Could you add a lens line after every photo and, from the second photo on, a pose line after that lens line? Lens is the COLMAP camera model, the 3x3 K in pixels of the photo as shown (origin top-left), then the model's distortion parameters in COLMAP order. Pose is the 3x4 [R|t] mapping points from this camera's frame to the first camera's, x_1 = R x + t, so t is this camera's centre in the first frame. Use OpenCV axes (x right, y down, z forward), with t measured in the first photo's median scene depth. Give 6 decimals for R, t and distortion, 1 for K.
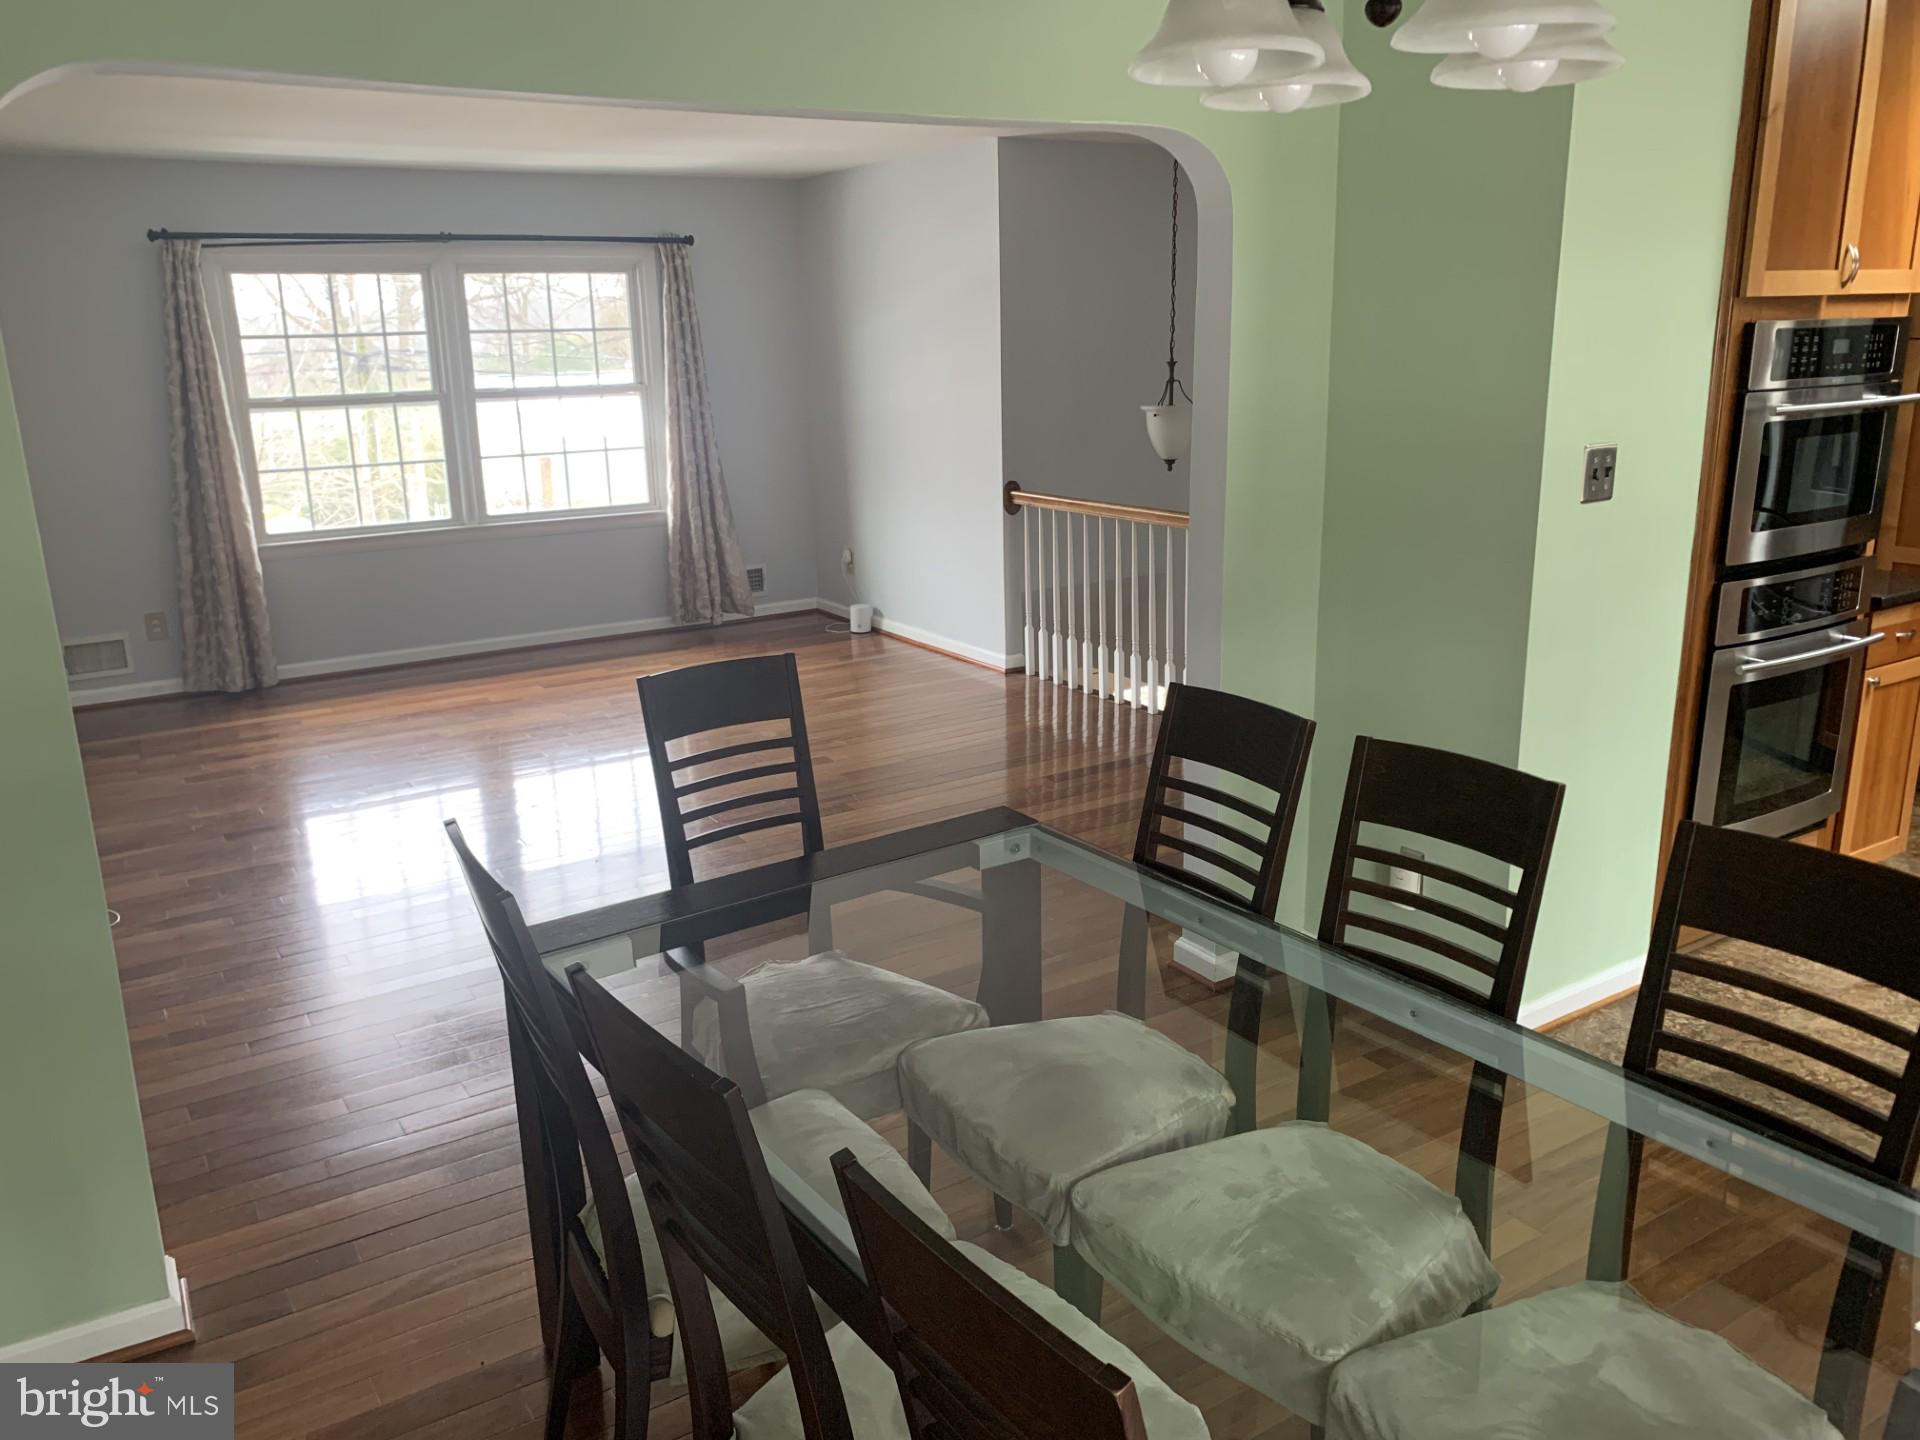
lens RADIAL K [[1462.6, 0, 943.6], [0, 1462.6, 718.7], [0, 0, 1]] dist [0.014138, -0.025620]
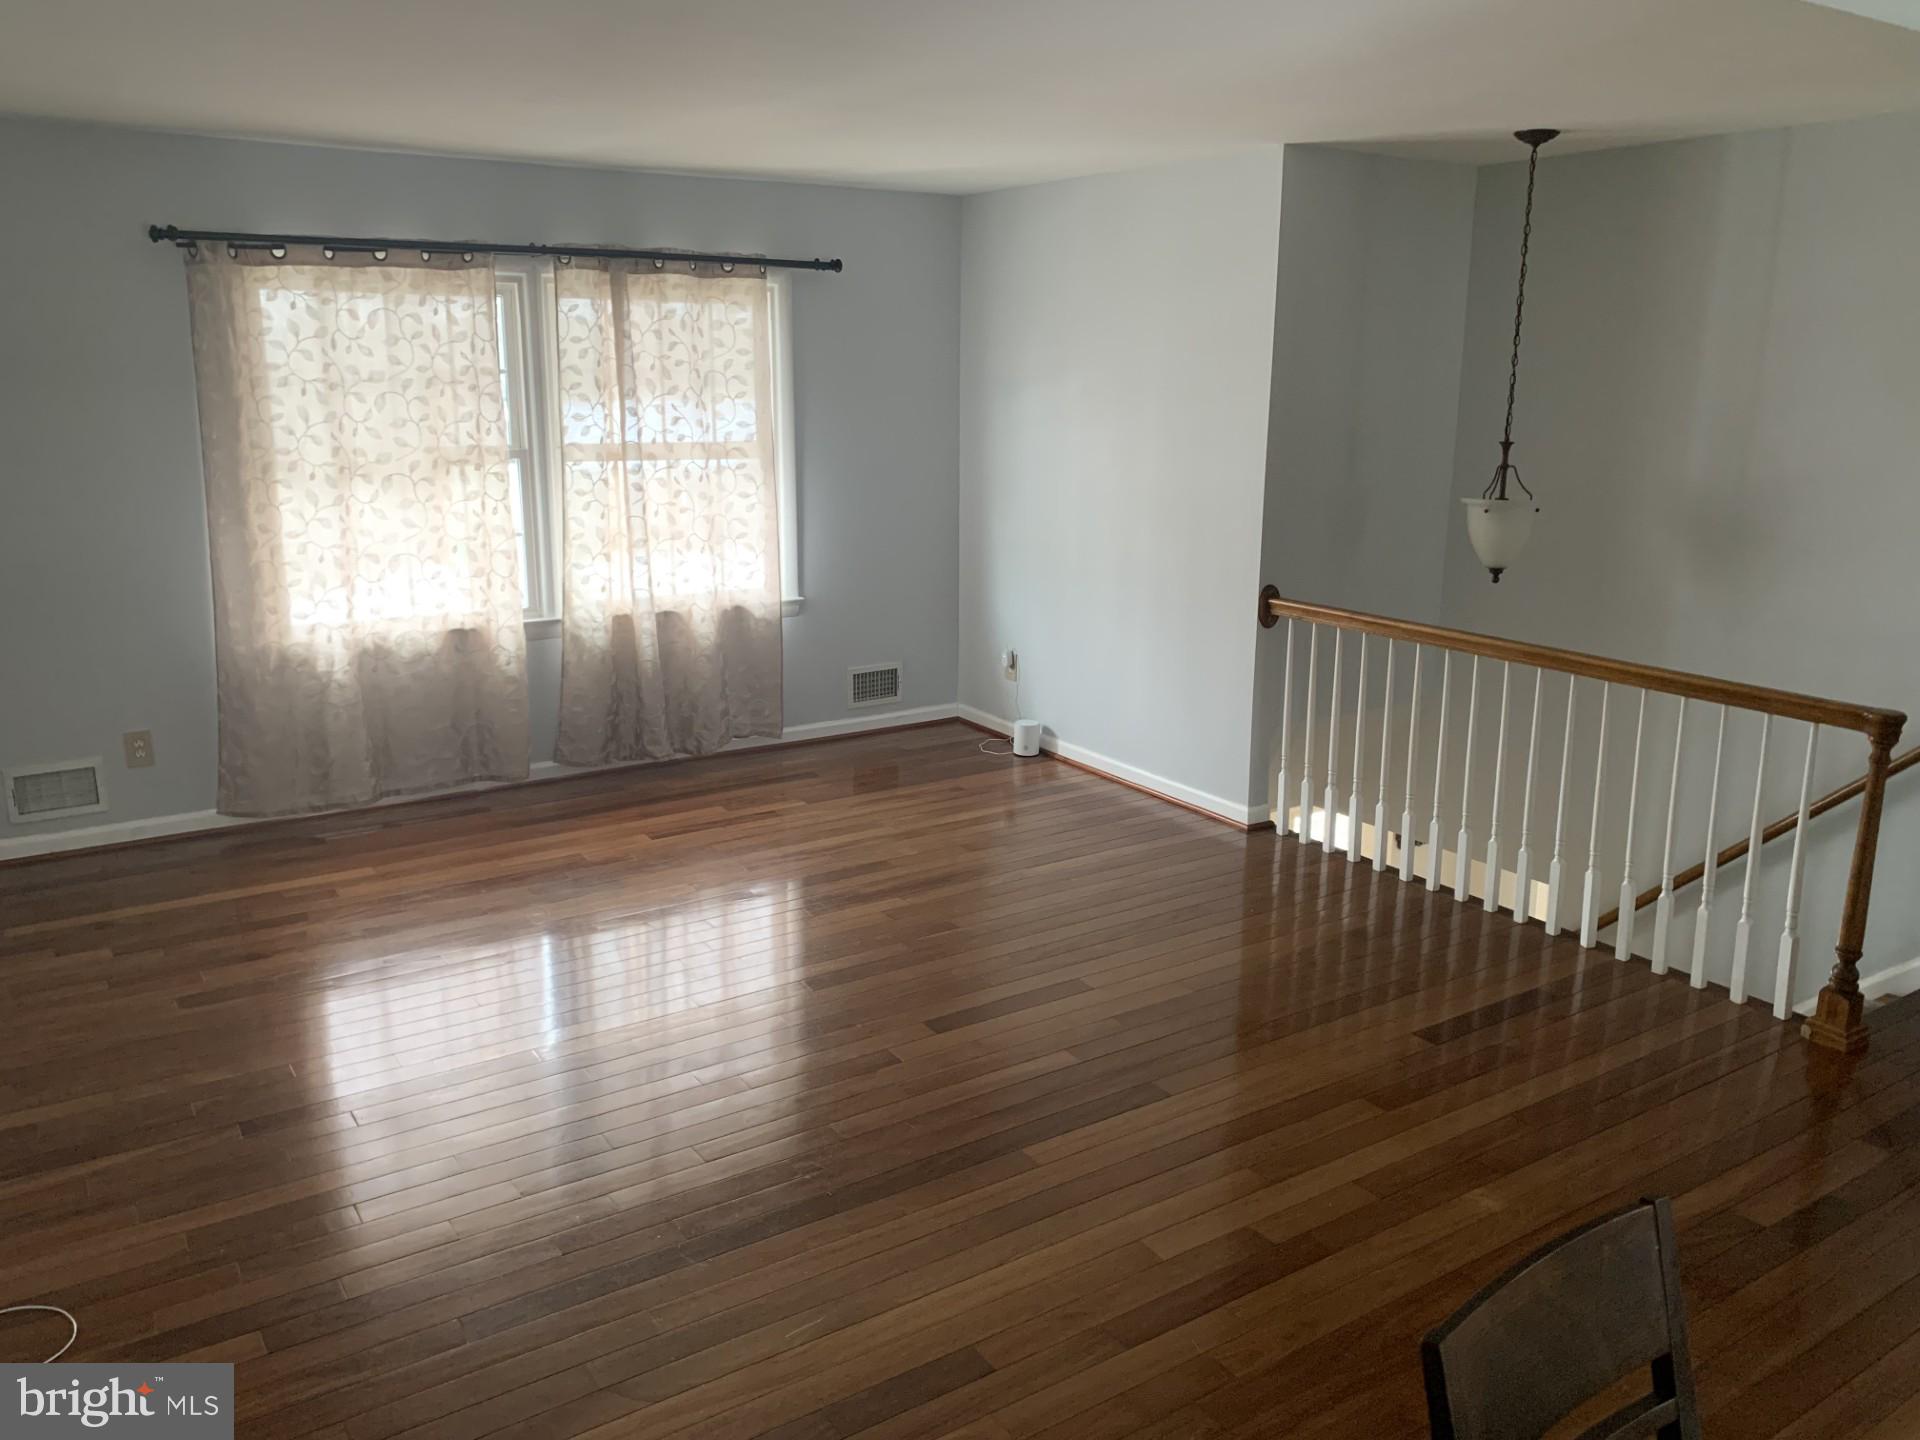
lens RADIAL K [[1462.6, 0, 967.7], [0, 1462.6, 710.1], [0, 0, 1]] dist [0.014138, -0.025620]
pose [[0.999225, 0.025230, 0.030201, -0.133898], [-0.024237, 0.999168, -0.032789, -0.066725], [-0.031003, 0.032032, 0.999006, 0.231339]]
